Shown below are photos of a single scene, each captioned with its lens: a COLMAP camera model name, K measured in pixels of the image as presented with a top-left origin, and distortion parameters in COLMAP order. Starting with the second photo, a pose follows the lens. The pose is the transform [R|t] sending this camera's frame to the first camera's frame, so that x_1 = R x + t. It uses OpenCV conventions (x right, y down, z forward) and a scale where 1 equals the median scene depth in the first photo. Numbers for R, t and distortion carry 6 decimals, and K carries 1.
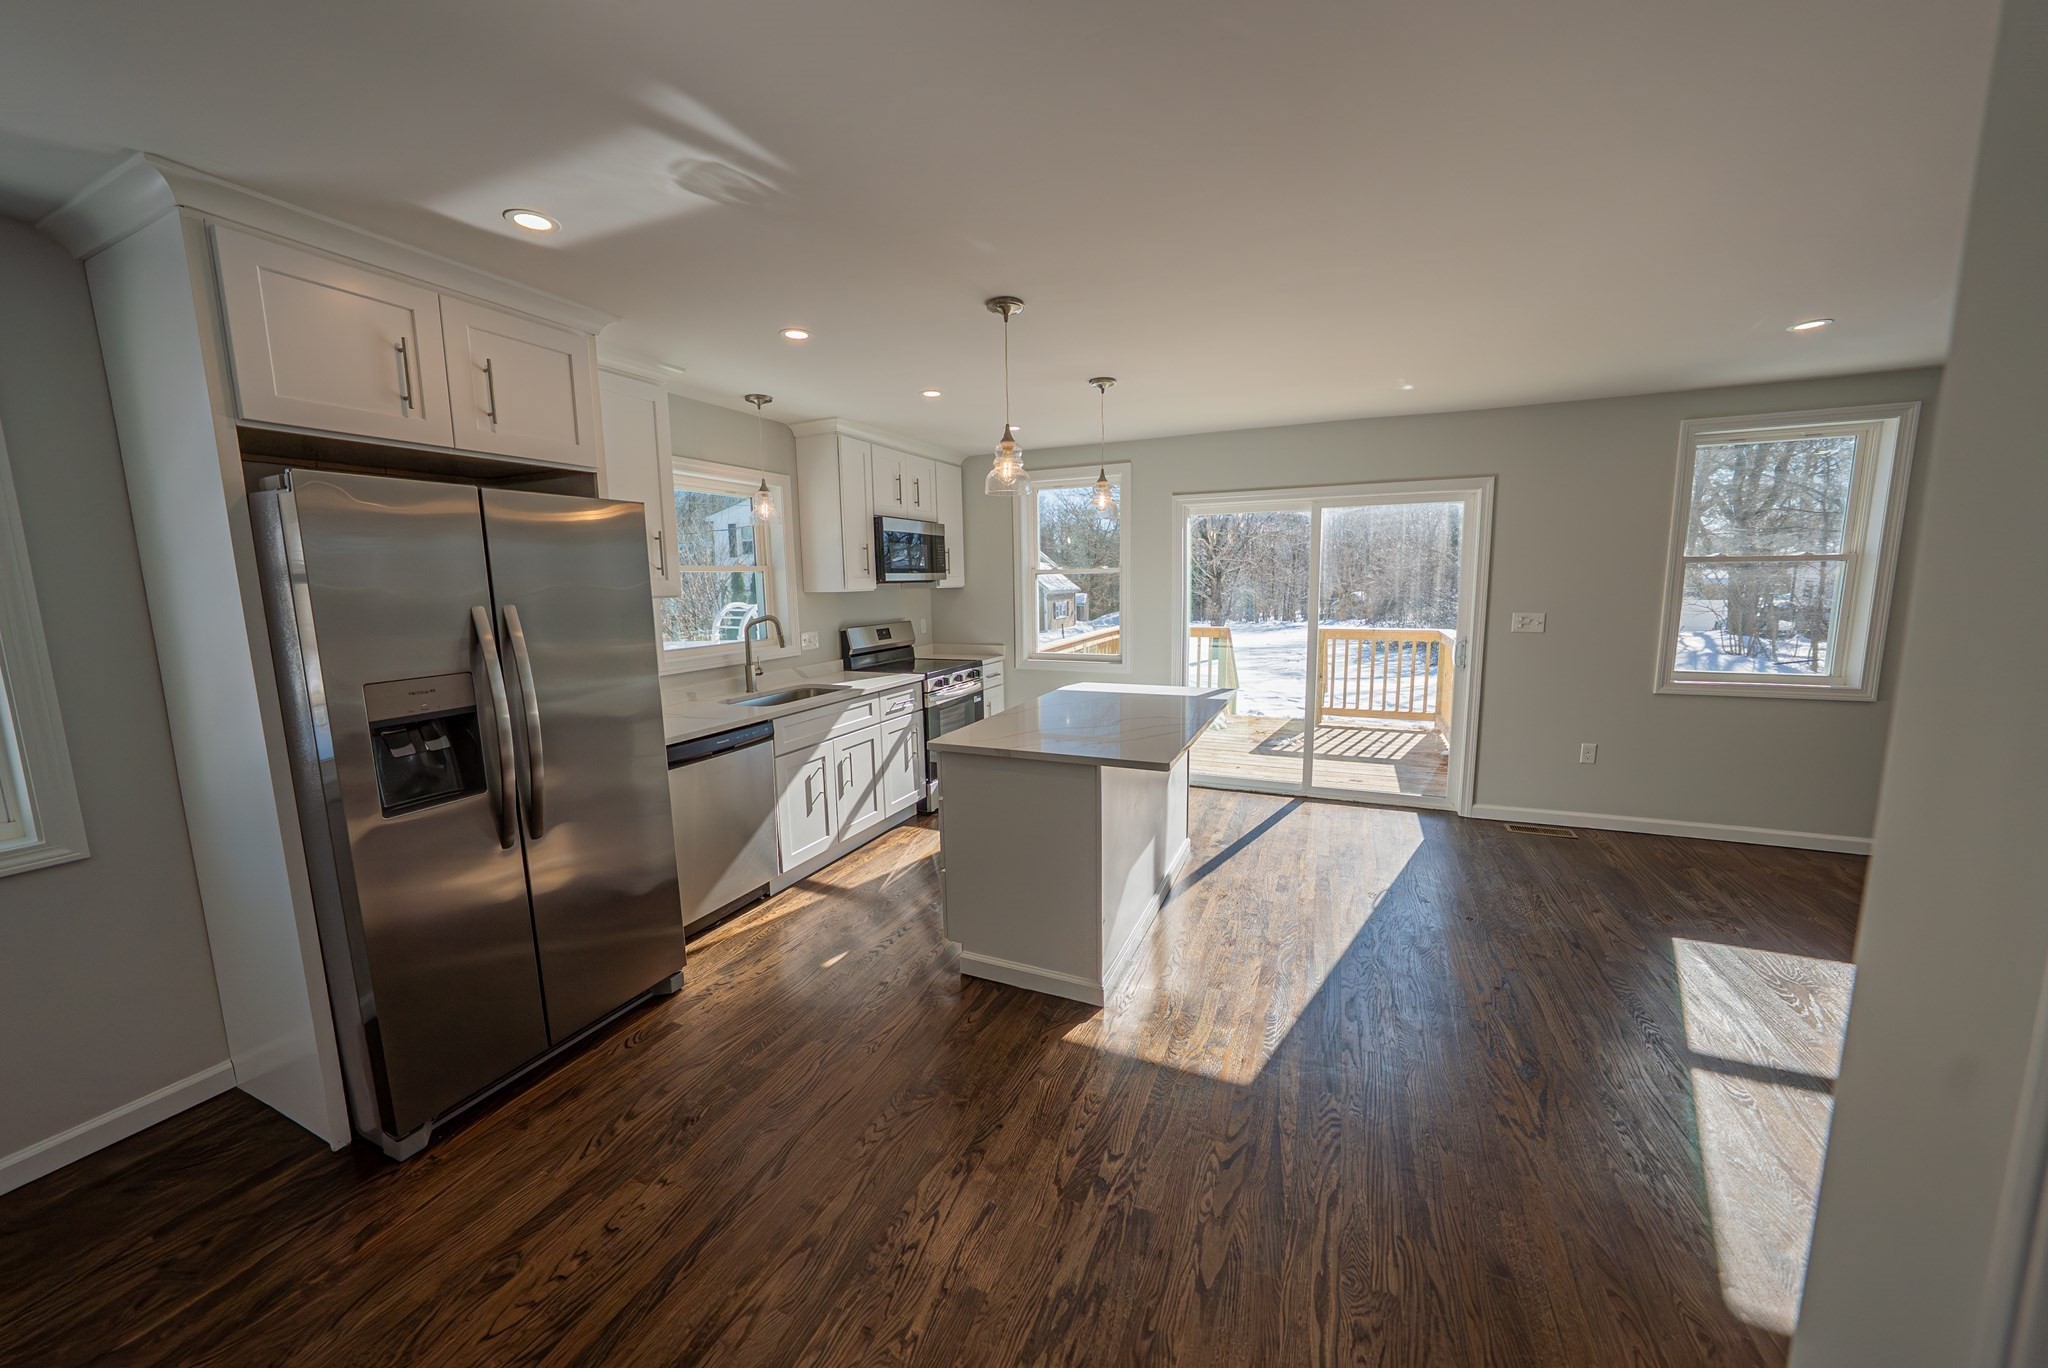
lens RADIAL K [[711.4, 0, 1027.3], [0, 711.4, 675.7], [0, 0, 1]] dist [-0.010948, 0.000244]
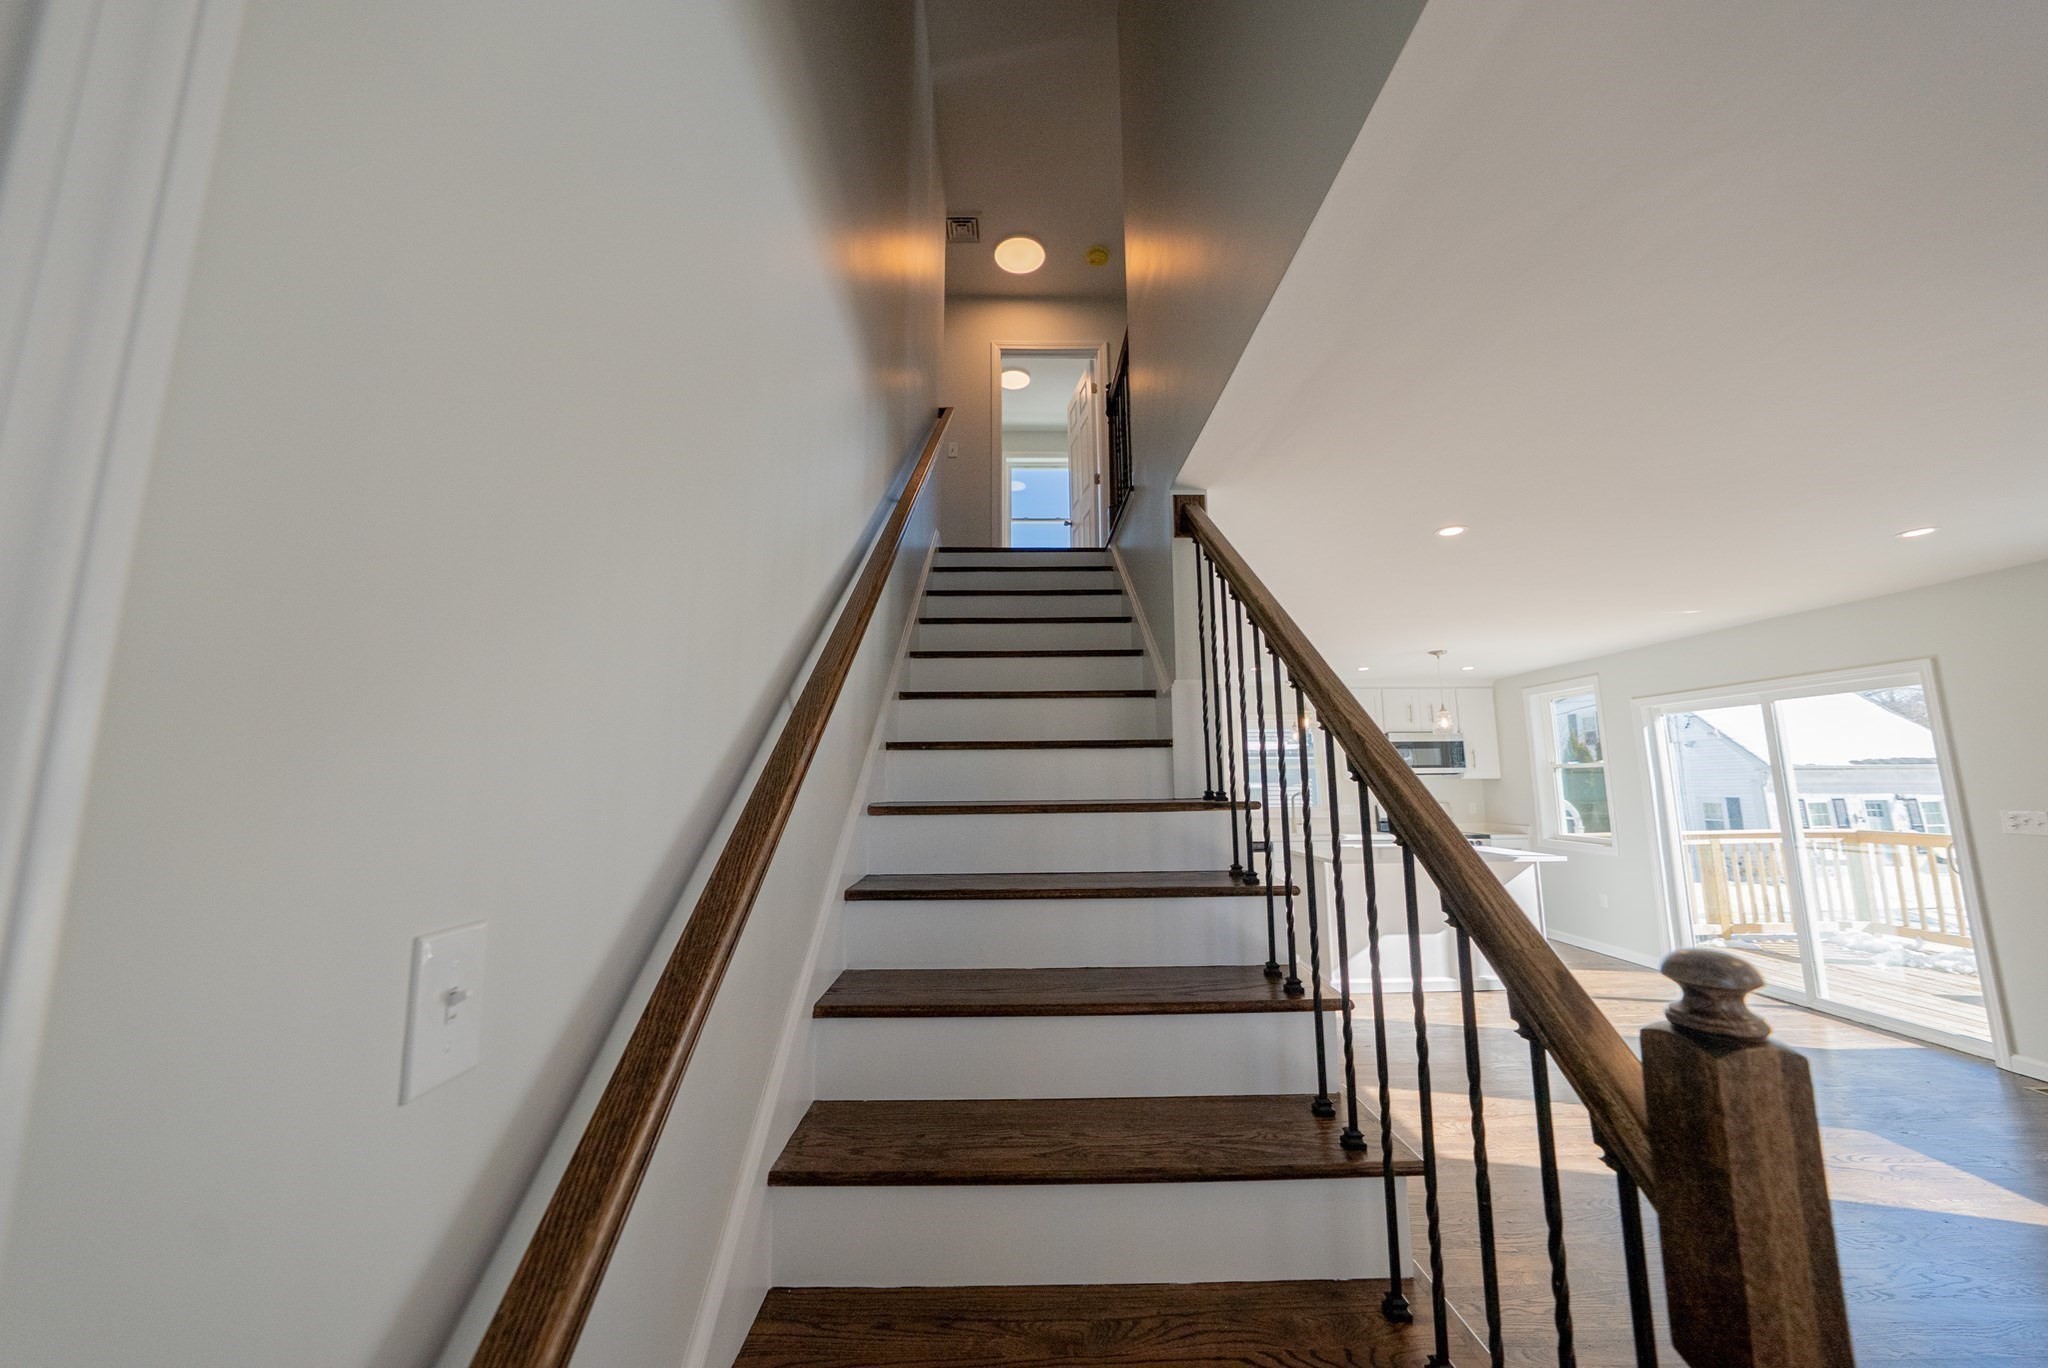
lens RADIAL K [[728.8, 0, 1026.9], [0, 728.8, 677.7], [0, 0, 1]] dist [-0.025888, 0.006902]
pose [[0.416832, -0.115958, -0.901557, 0.980389], [-0.124841, 0.975128, -0.183140, 0.055429], [0.900370, 0.188890, 0.391988, -0.400761]]
